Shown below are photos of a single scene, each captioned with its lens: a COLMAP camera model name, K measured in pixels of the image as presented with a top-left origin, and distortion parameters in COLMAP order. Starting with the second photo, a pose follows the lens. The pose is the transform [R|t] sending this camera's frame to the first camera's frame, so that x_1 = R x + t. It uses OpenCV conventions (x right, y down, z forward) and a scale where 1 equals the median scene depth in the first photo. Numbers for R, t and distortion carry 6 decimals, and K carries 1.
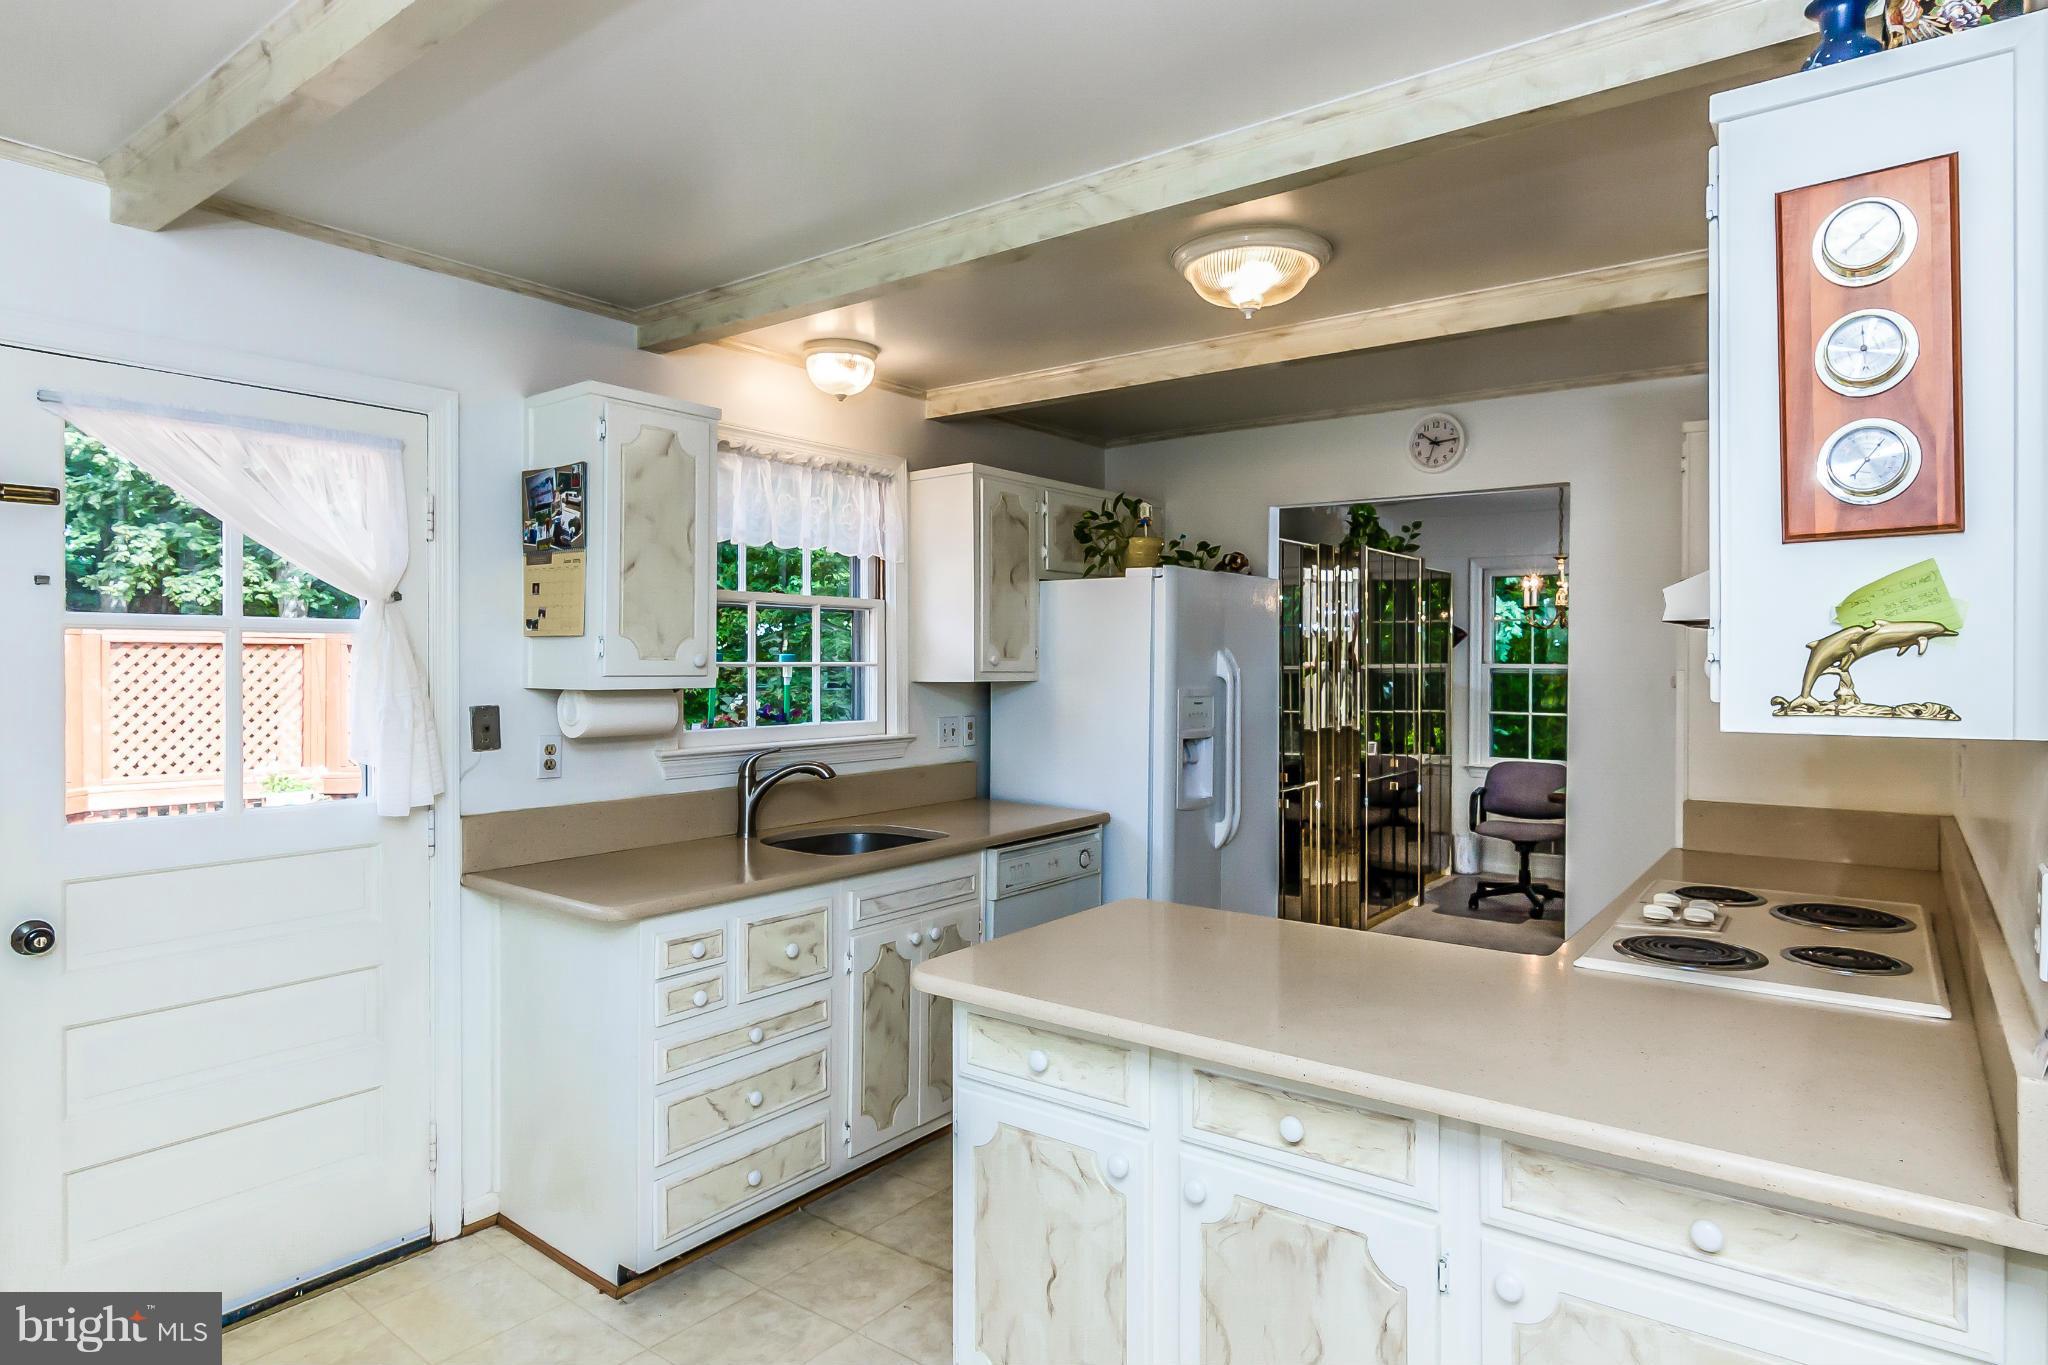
lens RADIAL K [[1164.9, 0, 1016.5], [0, 1164.9, 668.5], [0, 0, 1]] dist [0.004234, 0.000765]
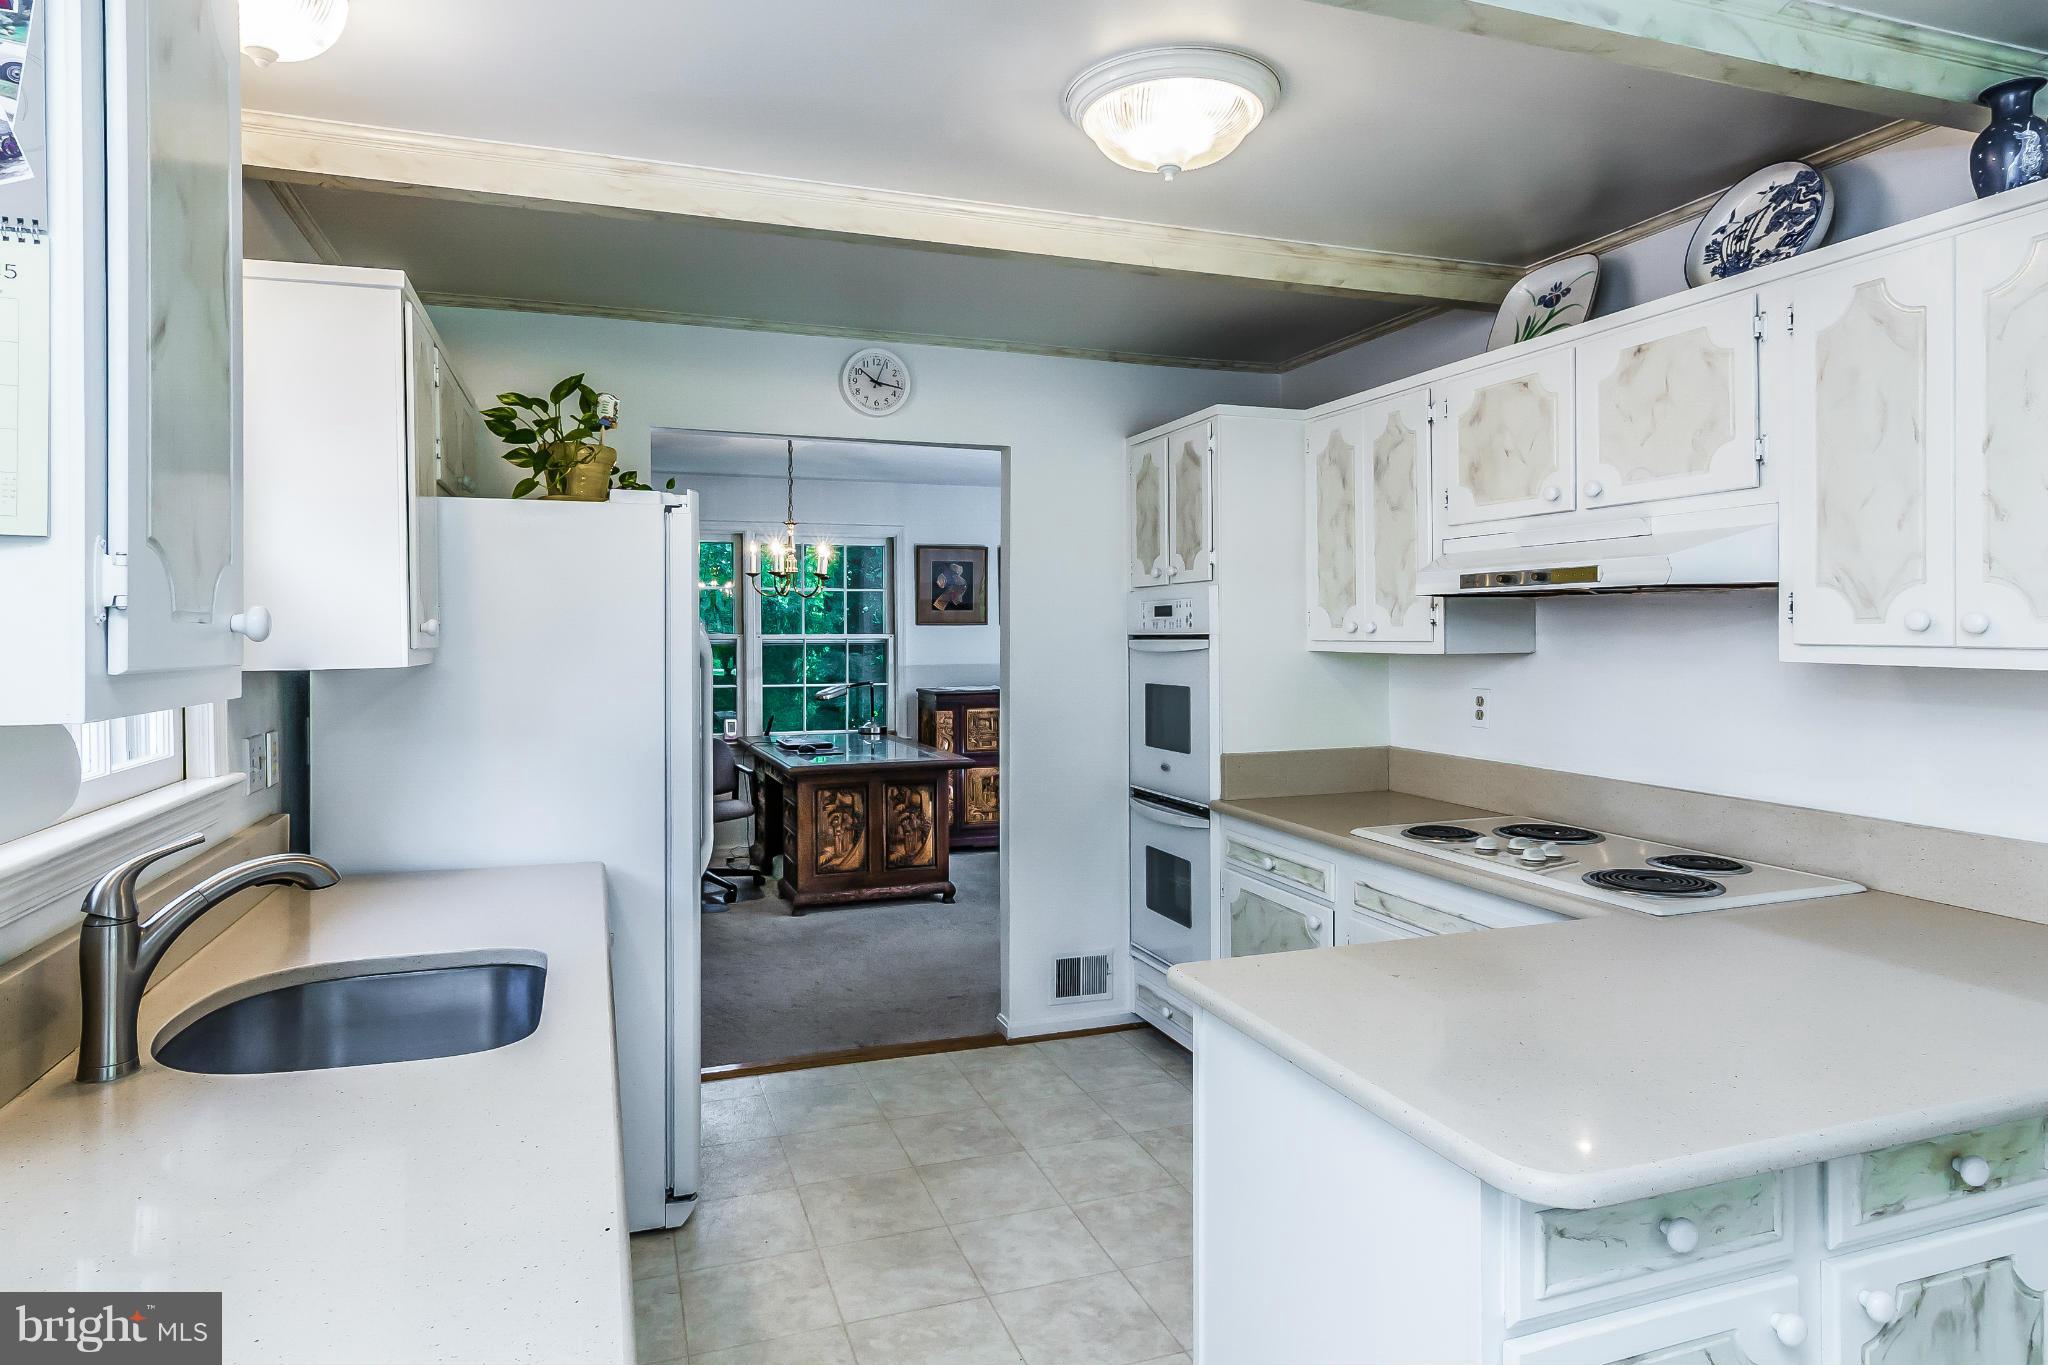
lens RADIAL K [[1164.9, 0, 1016.0], [0, 1164.9, 644.9], [0, 0, 1]] dist [0.004234, 0.000765]
pose [[0.550656, -0.013298, 0.834626, -0.331010], [0.011976, 0.999896, 0.008030, -0.000106], [-0.834646, 0.005574, 0.550758, 0.435028]]
